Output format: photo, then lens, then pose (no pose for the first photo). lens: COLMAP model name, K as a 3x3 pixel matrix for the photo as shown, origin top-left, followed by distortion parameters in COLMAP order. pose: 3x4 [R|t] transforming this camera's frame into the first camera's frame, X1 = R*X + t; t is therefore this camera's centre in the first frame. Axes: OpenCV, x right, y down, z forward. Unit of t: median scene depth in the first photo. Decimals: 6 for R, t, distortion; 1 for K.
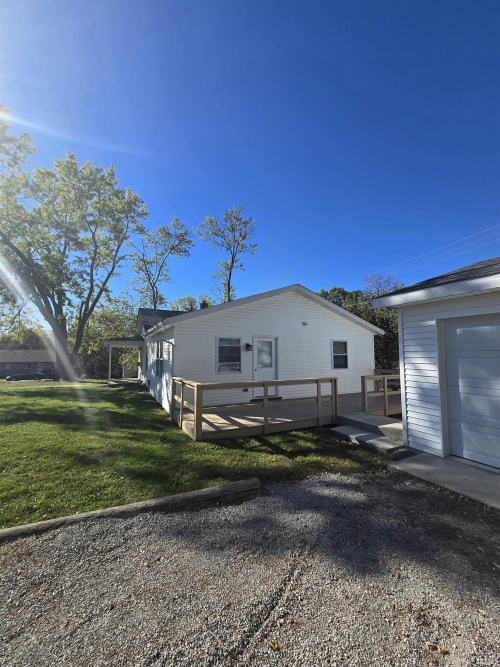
lens RADIAL K [[271.0, 0, 250.0], [0, 271.0, 333.5], [0, 0, 1]] dist [-0.001556, -0.000077]
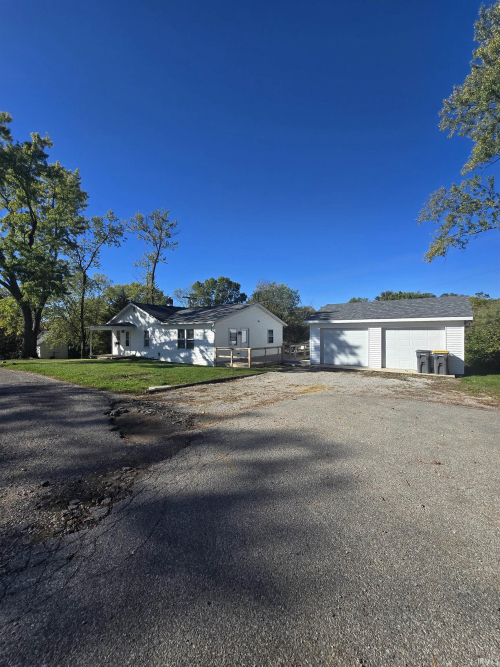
lens RADIAL K [[271.0, 0, 250.0], [0, 271.0, 333.5], [0, 0, 1]] dist [-0.001556, -0.000077]
pose [[0.885781, -0.003213, 0.464092, -0.723202], [-0.035779, 0.996527, 0.075187, -0.085585], [-0.462722, -0.083204, 0.882590, -0.707663]]
